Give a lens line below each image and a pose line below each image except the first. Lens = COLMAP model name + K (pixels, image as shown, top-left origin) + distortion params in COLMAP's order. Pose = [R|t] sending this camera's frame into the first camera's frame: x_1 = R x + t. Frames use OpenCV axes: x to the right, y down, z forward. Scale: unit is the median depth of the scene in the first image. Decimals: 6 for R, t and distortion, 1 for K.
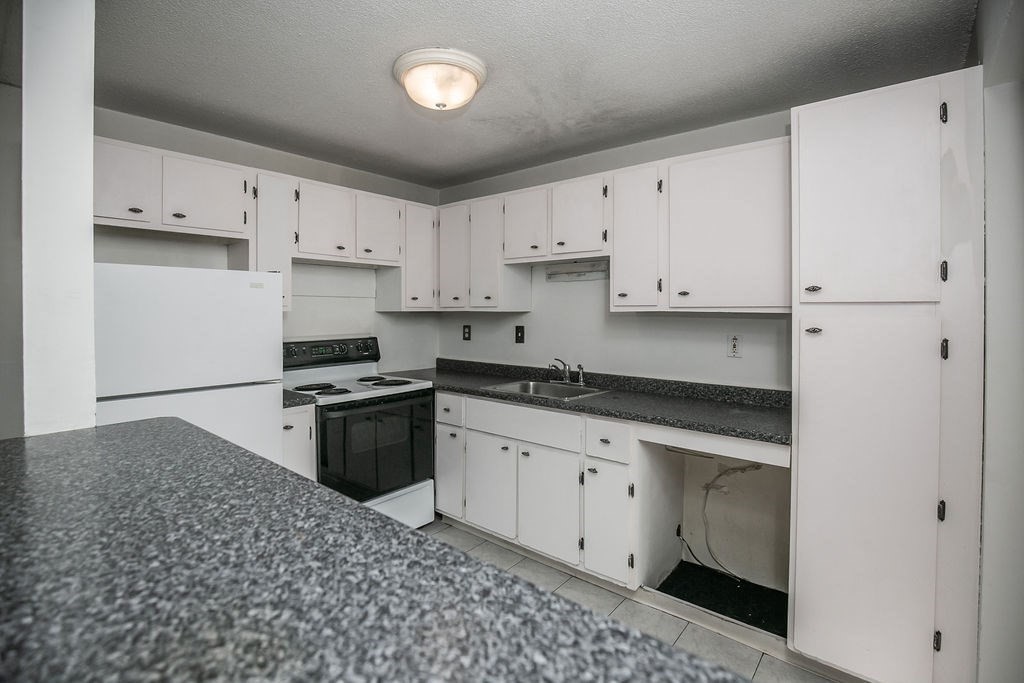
lens RADIAL K [[488.5, 0, 495.7], [0, 488.5, 318.4], [0, 0, 1]] dist [-0.002675, -0.000008]
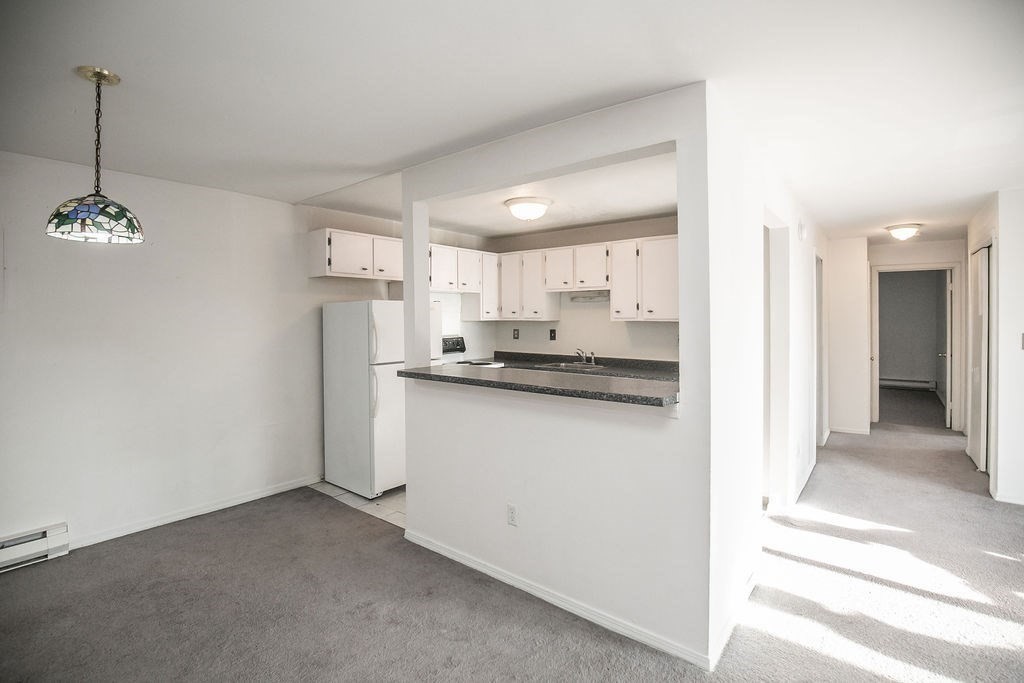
lens RADIAL K [[485.1, 0, 508.0], [0, 485.1, 320.5], [0, 0, 1]] dist [-0.022817, 0.000207]
pose [[0.998902, -0.003356, 0.046720, -0.195152], [0.003592, 0.999981, -0.004968, -0.007624], [-0.046702, 0.005130, 0.998896, -0.657354]]
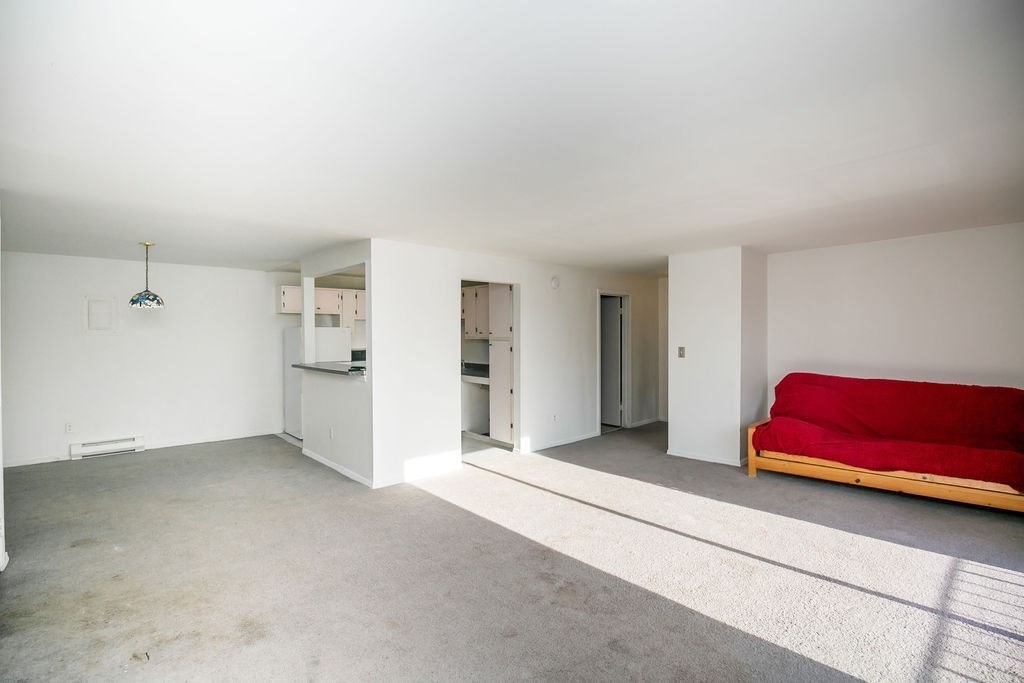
lens RADIAL K [[500.0, 0, 524.4], [0, 500.0, 333.5], [0, 0, 1]] dist [-0.023495, -0.000011]
pose [[0.995136, -0.003240, -0.098456, 0.742939], [0.002094, 0.999929, -0.011738, -0.008981], [0.098487, 0.011475, 0.995072, -1.555027]]
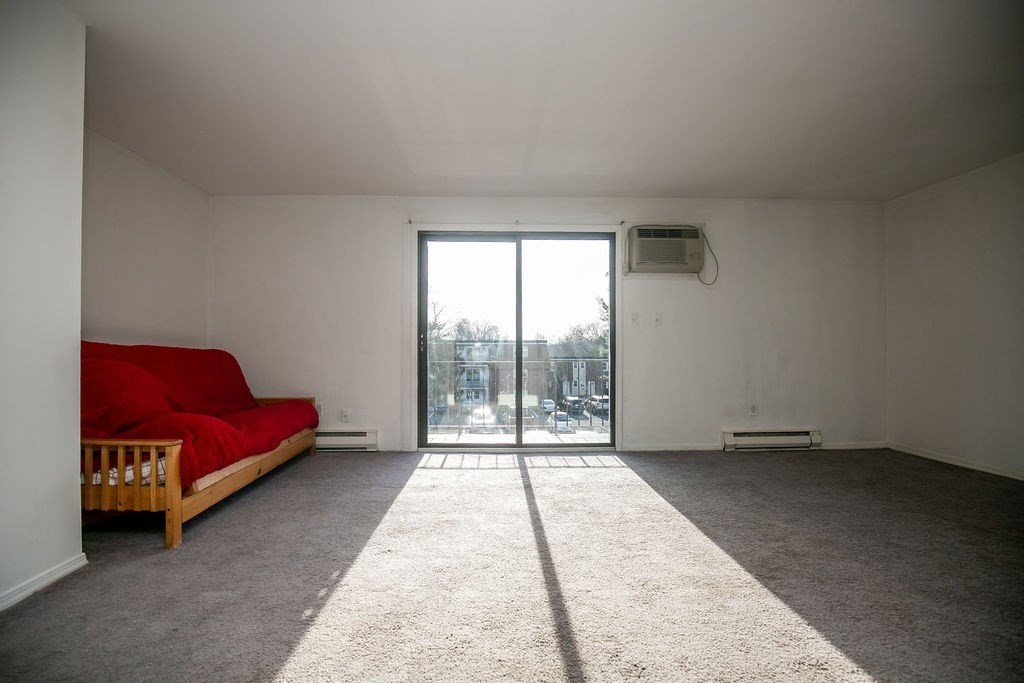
lens RADIAL K [[491.8, 0, 509.3], [0, 491.8, 352.3], [0, 0, 1]] dist [-0.023485, 0.000137]
pose [[-0.670314, -0.002812, 0.742072, 0.401655], [0.005765, 0.999943, 0.008997, 0.140104], [-0.742055, 0.010309, -0.670260, 0.324938]]
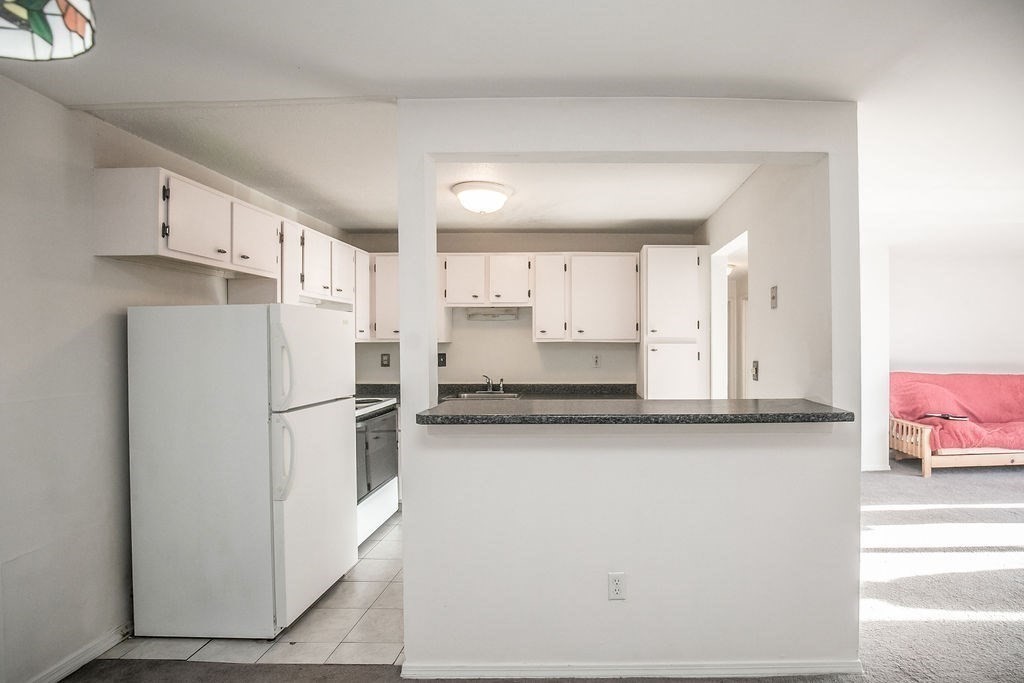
lens RADIAL K [[505.2, 0, 587.9], [0, 505.2, 344.2], [0, 0, 1]] dist [-0.026442, -0.000151]
pose [[0.743459, -0.004424, 0.668767, -0.637906], [0.011282, 0.999919, -0.005928, 0.004058], [-0.668687, 0.011953, 0.743448, -0.288342]]
